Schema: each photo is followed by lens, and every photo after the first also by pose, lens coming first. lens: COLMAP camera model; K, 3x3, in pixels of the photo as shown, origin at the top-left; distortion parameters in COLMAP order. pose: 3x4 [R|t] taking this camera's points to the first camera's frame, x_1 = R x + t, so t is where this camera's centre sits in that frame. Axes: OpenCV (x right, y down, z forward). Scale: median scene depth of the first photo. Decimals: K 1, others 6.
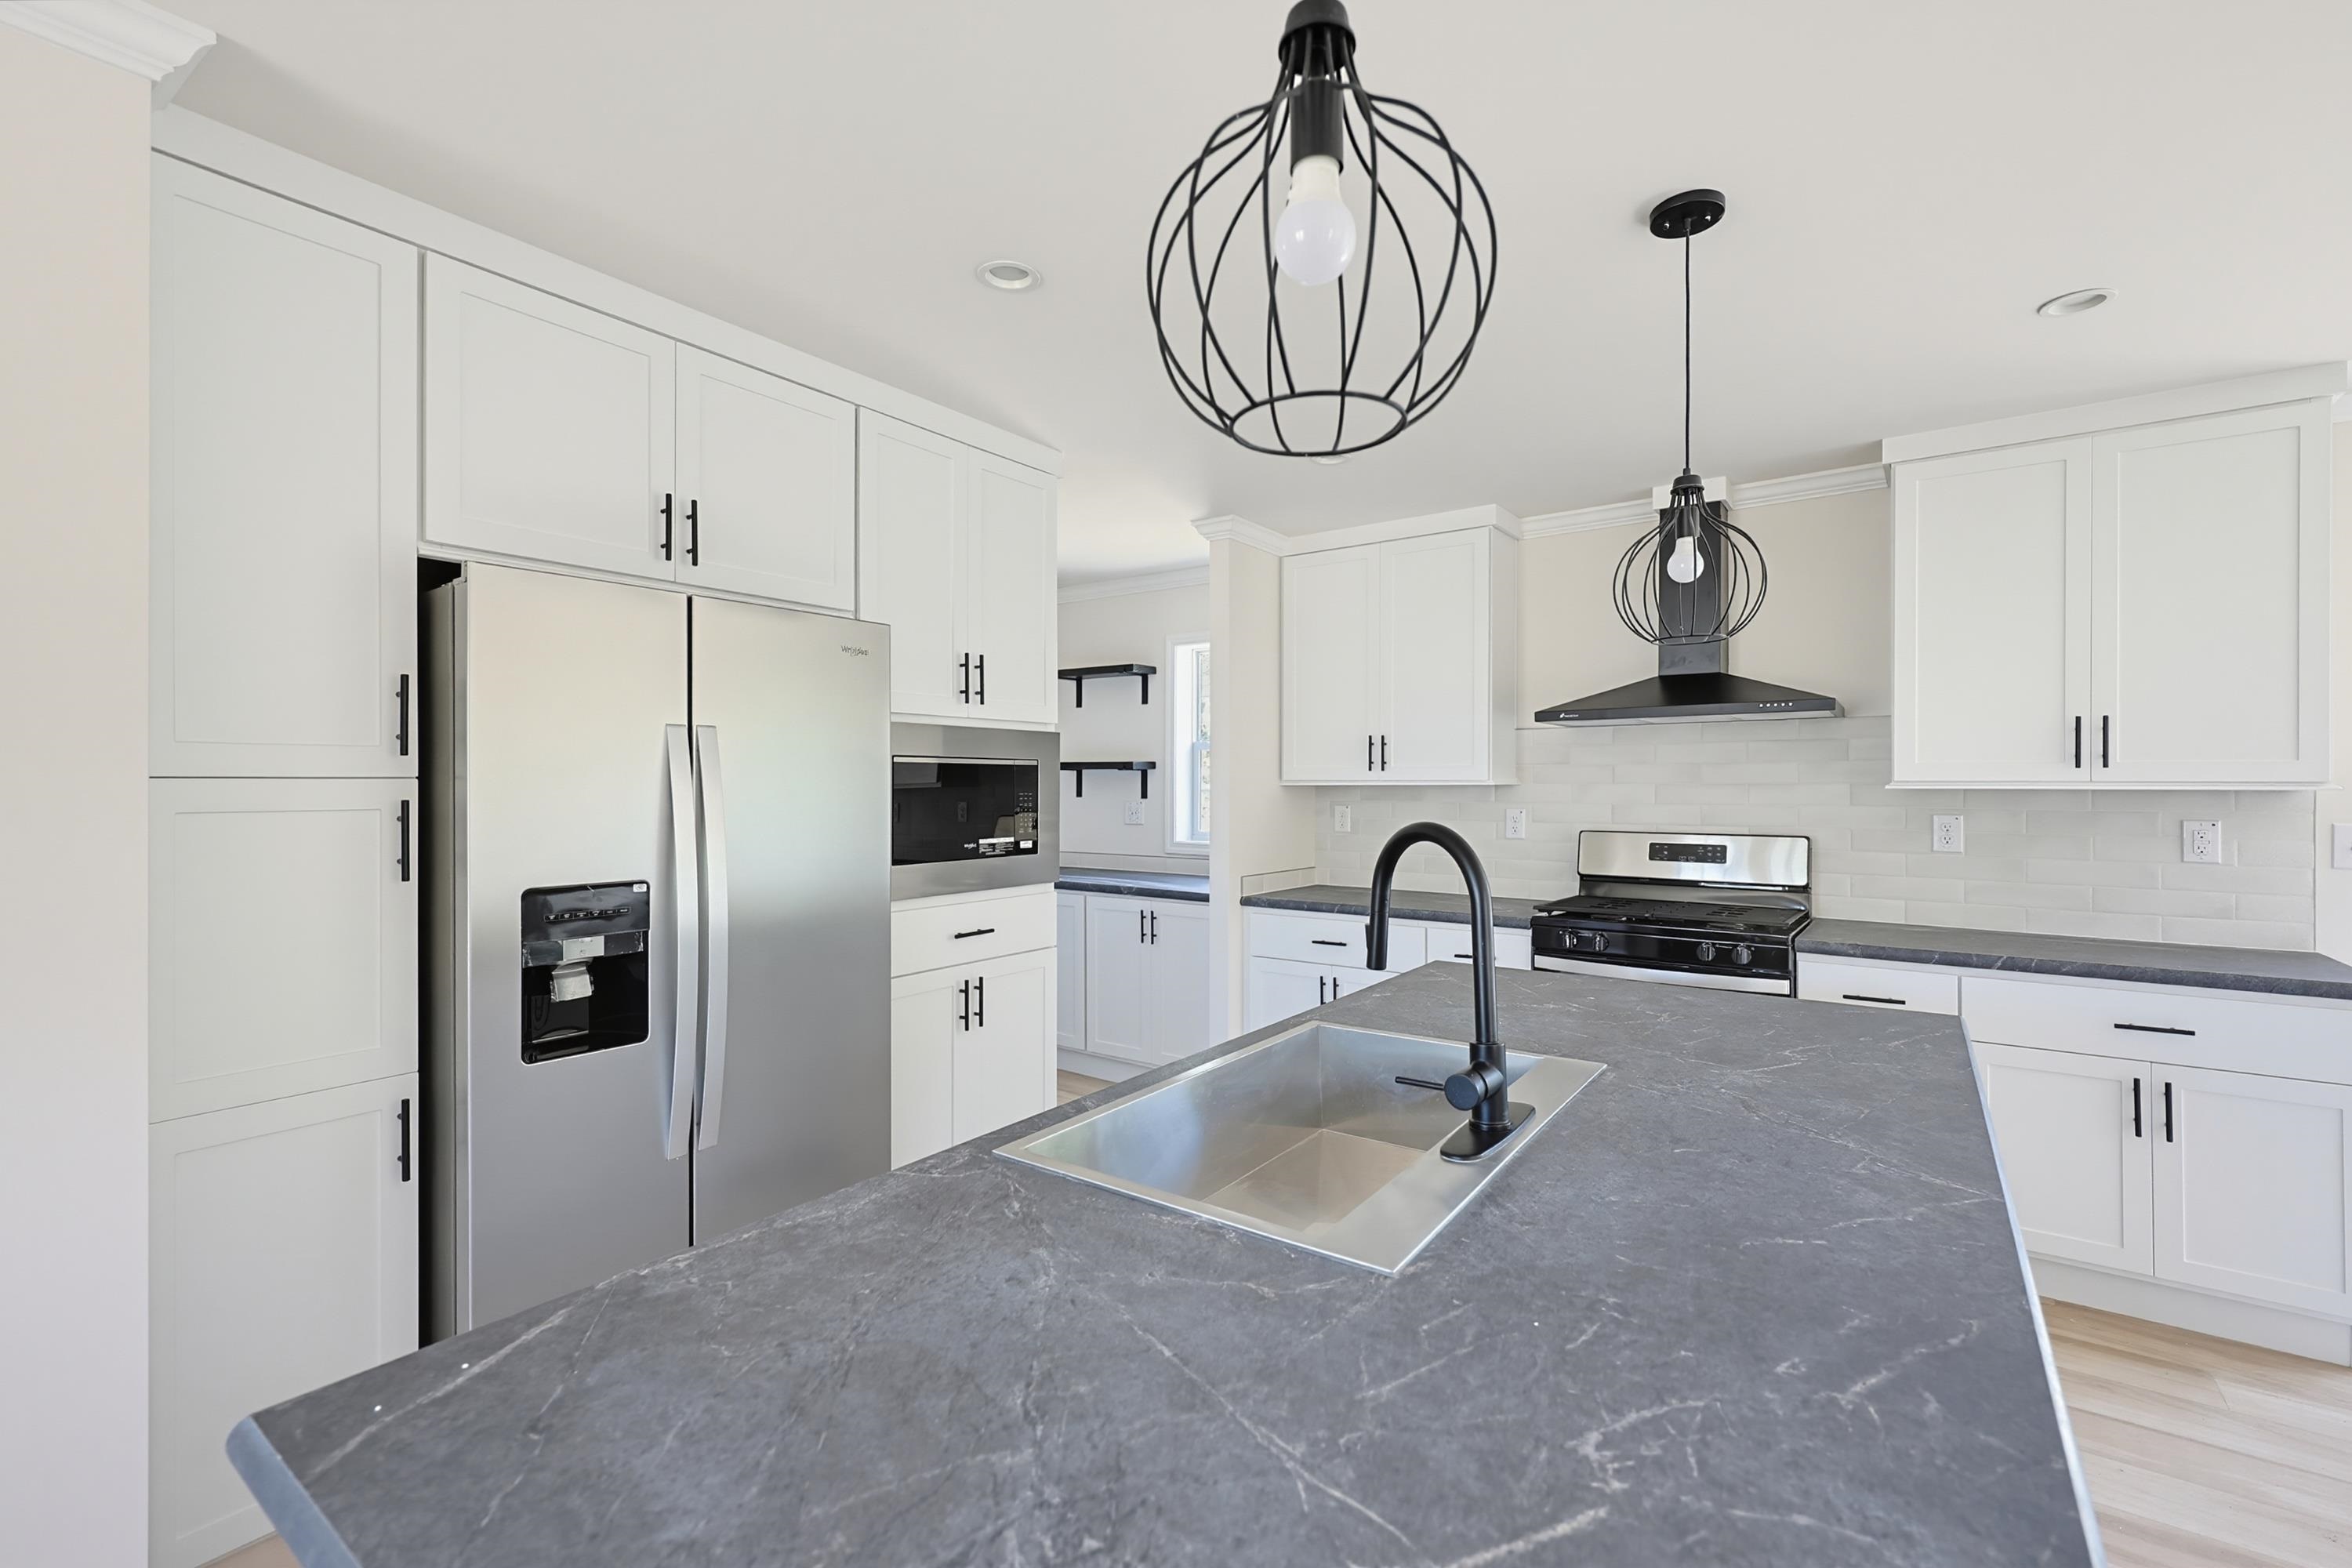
lens RADIAL K [[1012.6, 0, 1191.1], [0, 1012.6, 782.6], [0, 0, 1]] dist [0.002699, 0.000071]
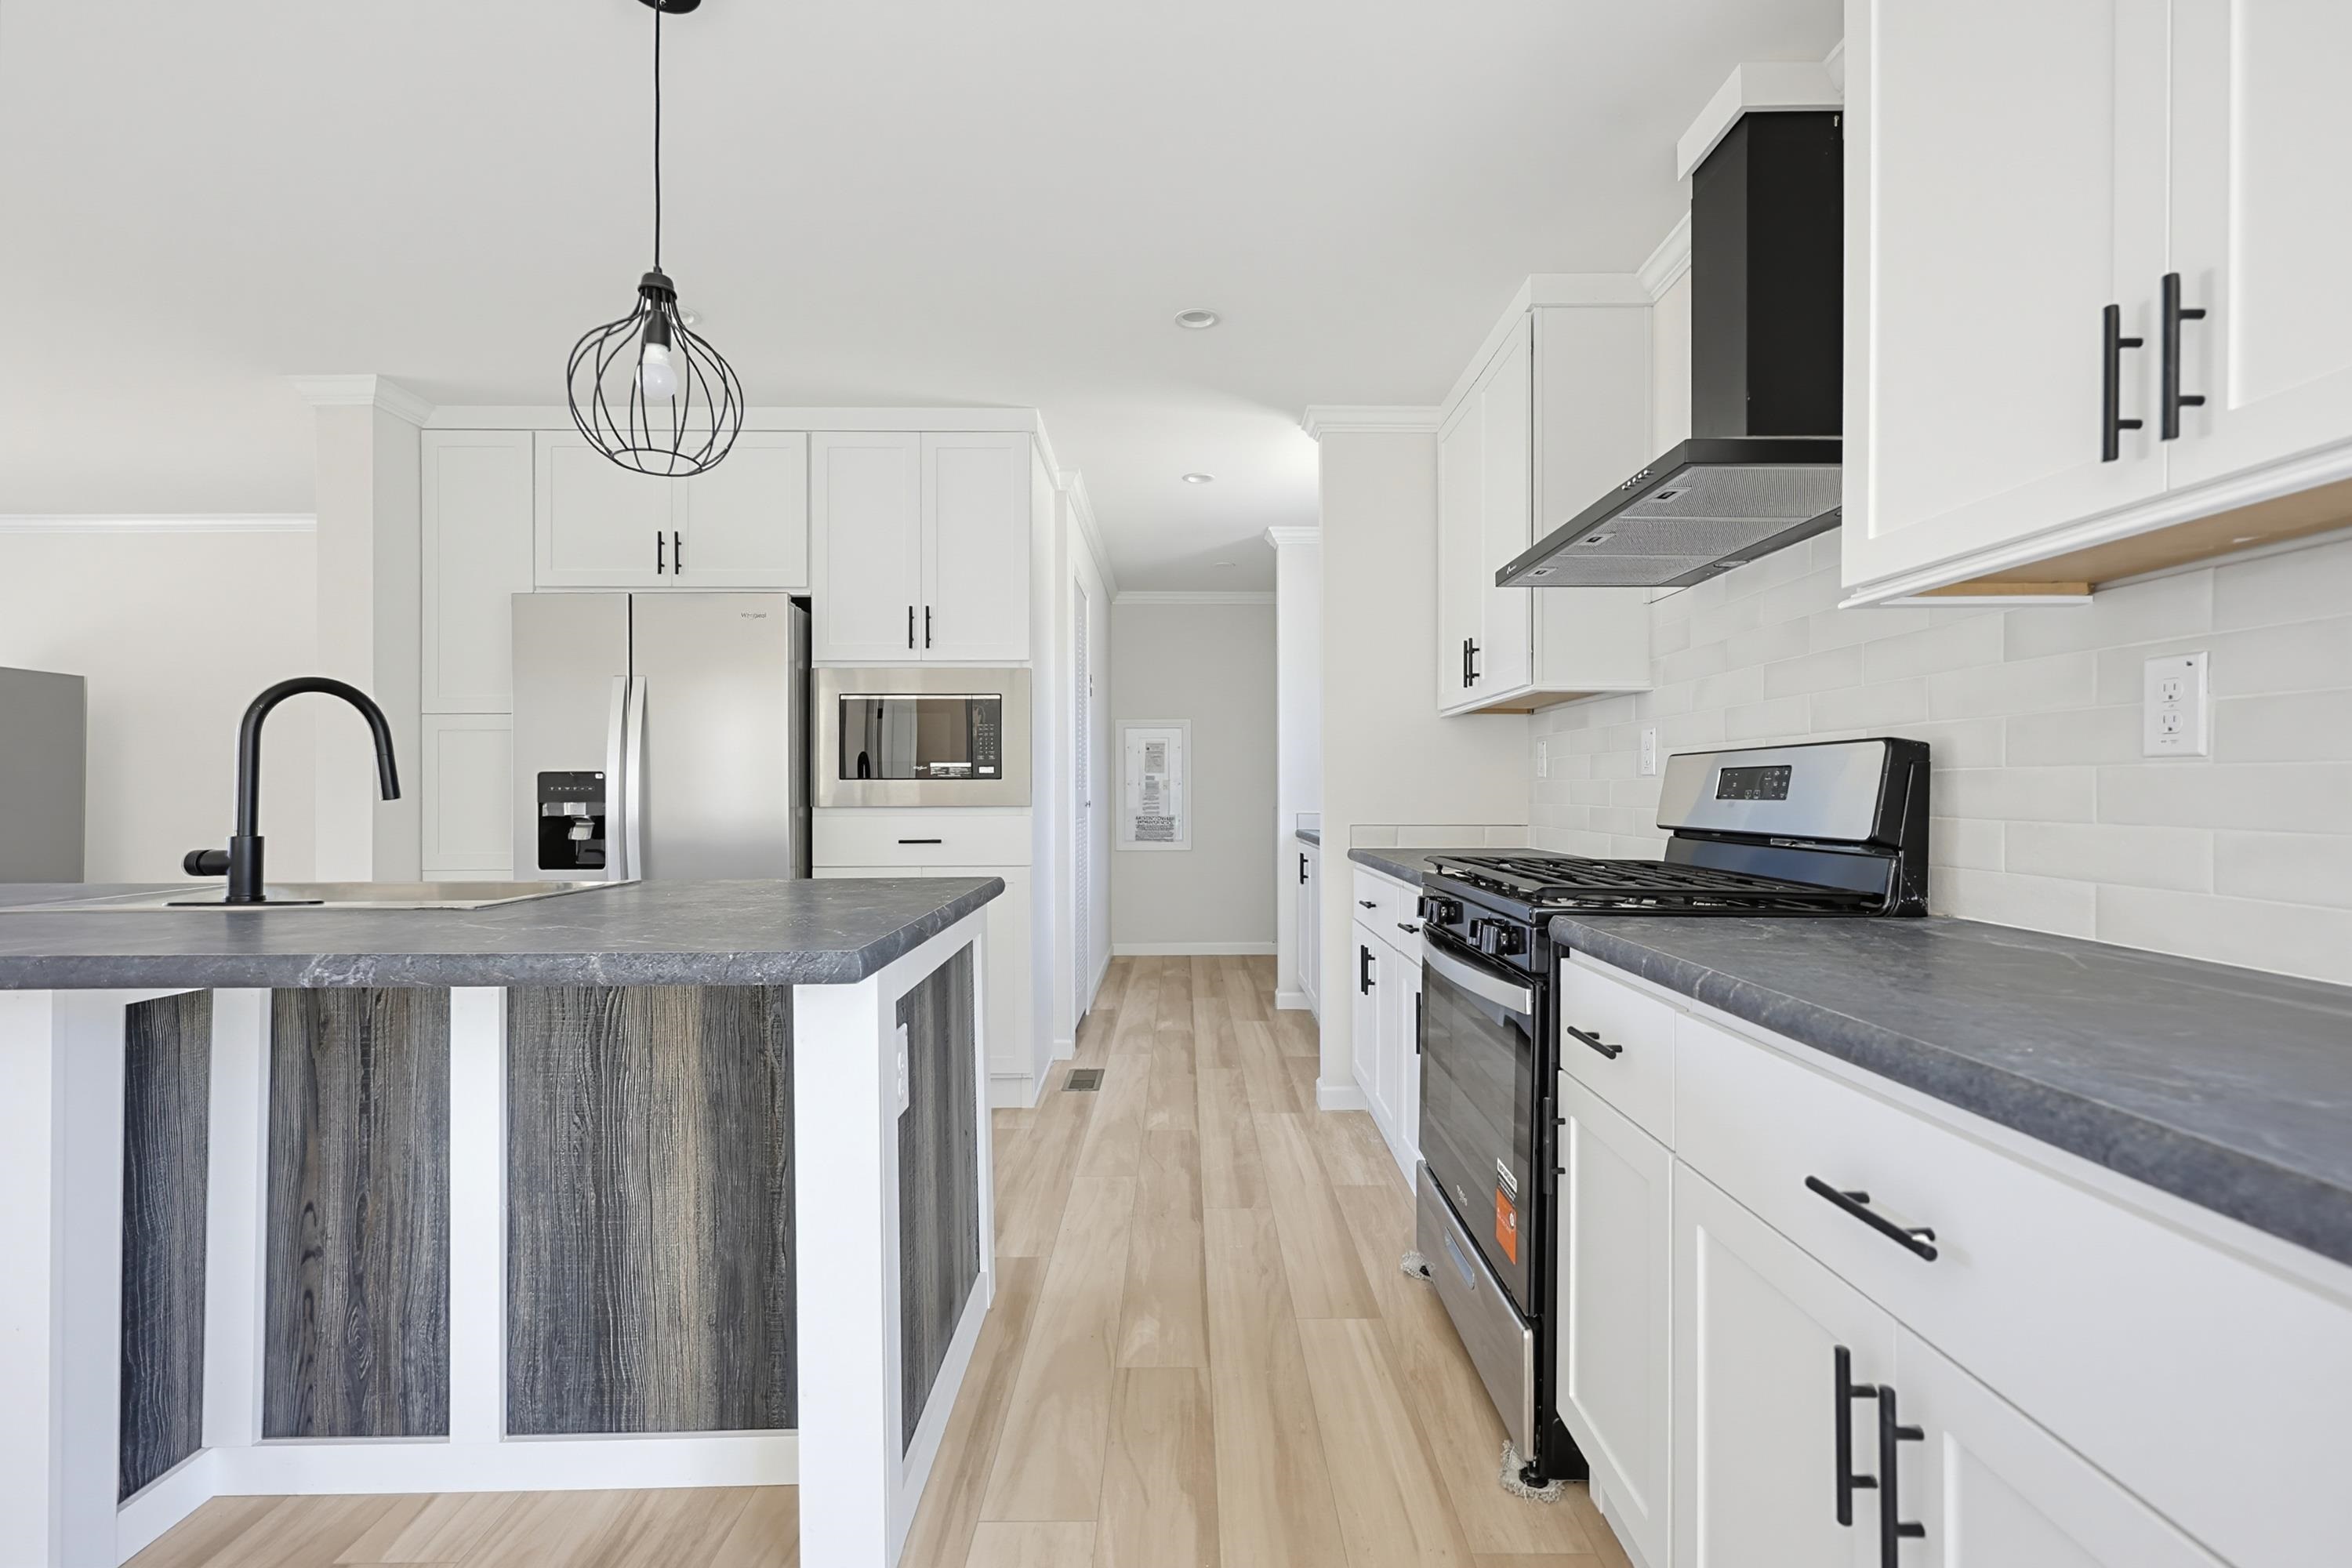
lens RADIAL K [[1019.7, 0, 1168.3], [0, 1019.7, 790.7], [0, 0, 1]] dist [0.004675, 0.000503]
pose [[0.588099, -0.001477, -0.808788, 0.913923], [0.003206, 0.999995, 0.000505, 0.088369], [0.808783, -0.002890, 0.588101, 0.525661]]
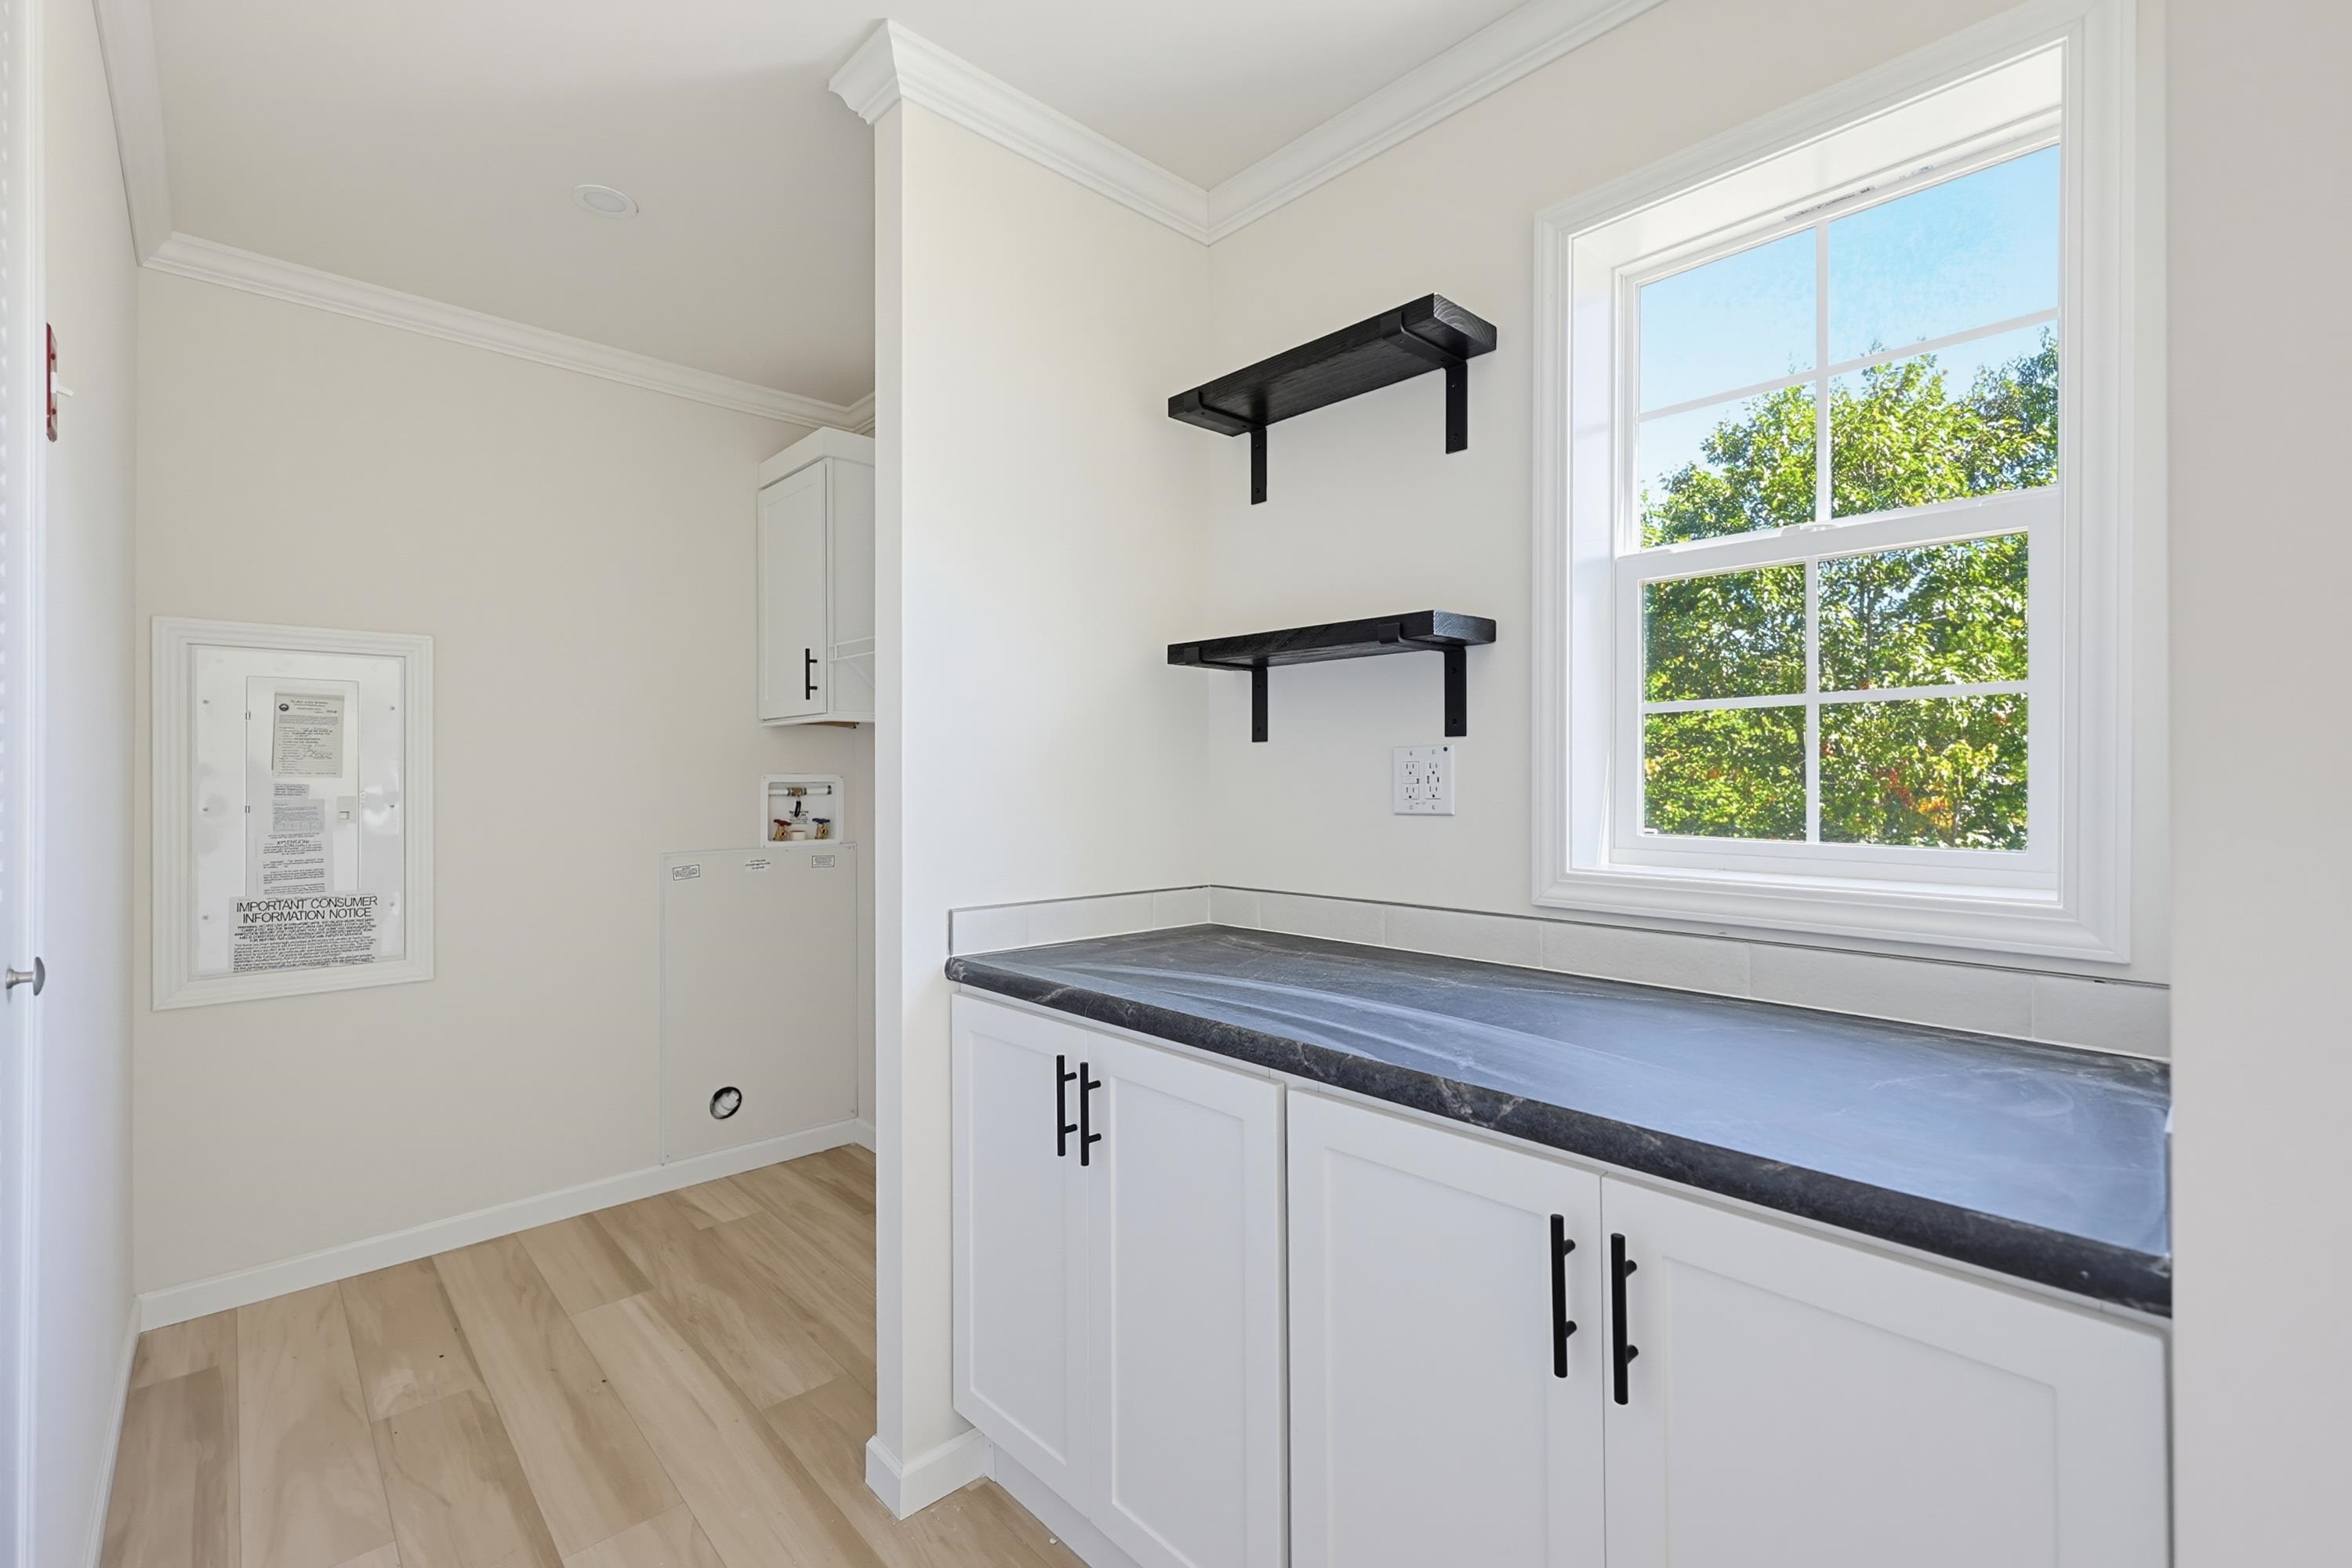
lens RADIAL K [[1019.7, 0, 1168.3], [0, 1019.7, 790.7], [0, 0, 1]] dist [0.004675, 0.000503]
pose [[0.981046, 0.001634, -0.193769, -0.131237], [-0.001299, 0.999997, 0.001854, 0.058746], [0.193771, -0.001568, 0.981045, 1.175923]]
